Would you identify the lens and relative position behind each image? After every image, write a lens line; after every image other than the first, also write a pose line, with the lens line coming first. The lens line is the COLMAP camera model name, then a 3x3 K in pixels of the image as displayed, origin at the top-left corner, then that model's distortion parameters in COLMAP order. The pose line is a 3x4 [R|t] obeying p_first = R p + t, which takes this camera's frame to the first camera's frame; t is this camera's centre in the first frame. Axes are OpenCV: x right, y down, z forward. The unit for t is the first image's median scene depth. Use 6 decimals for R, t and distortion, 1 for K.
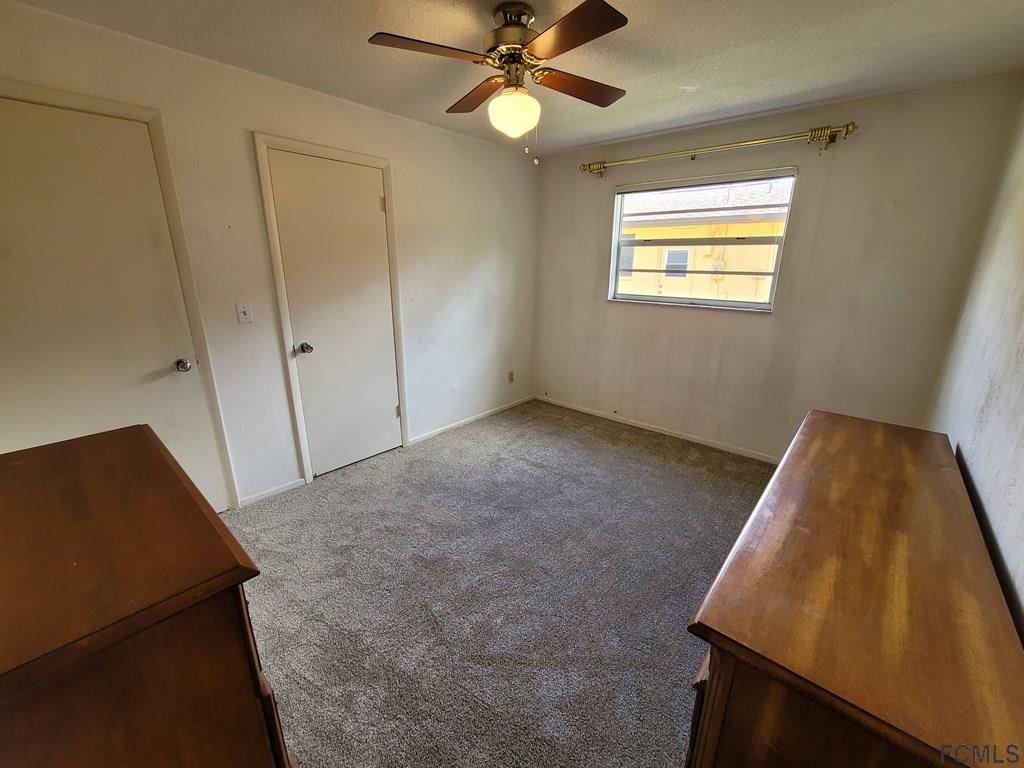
lens RADIAL K [[422.0, 0, 515.5], [0, 422.0, 388.5], [0, 0, 1]] dist [-0.005292, 0.000760]
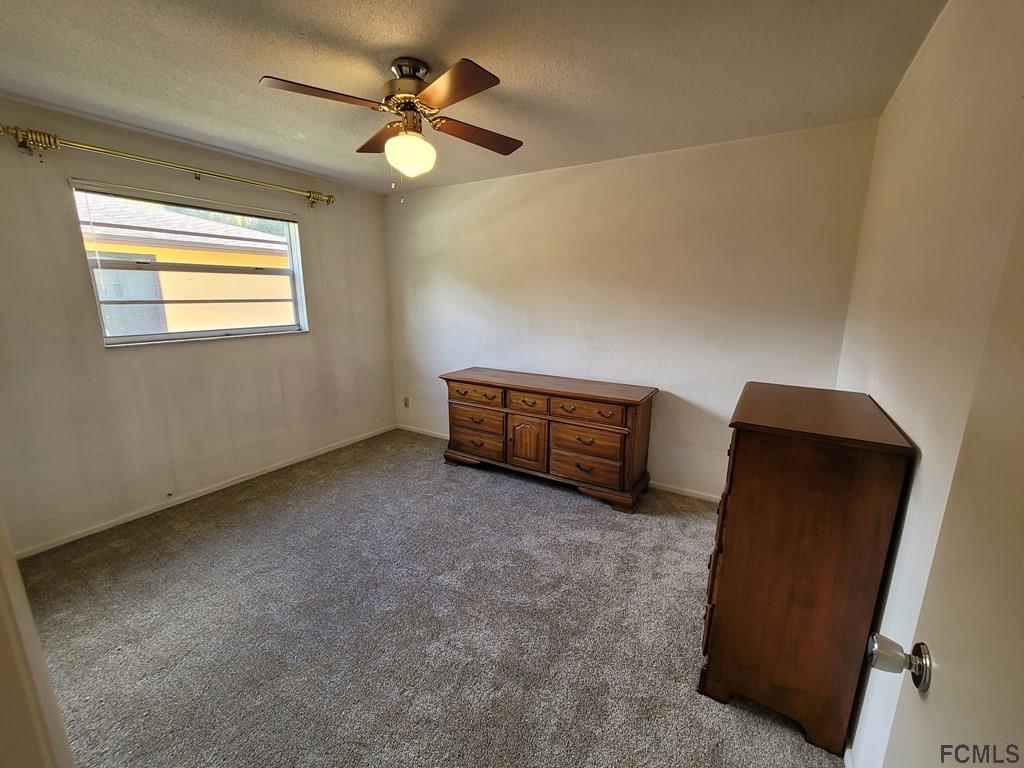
lens RADIAL K [[422.0, 0, 515.5], [0, 422.0, 388.5], [0, 0, 1]] dist [-0.005292, 0.000760]
pose [[-0.167936, -0.225334, 0.959699, -0.652542], [0.277374, 0.923393, 0.265347, -0.177202], [-0.945971, 0.310757, -0.092569, 0.572671]]
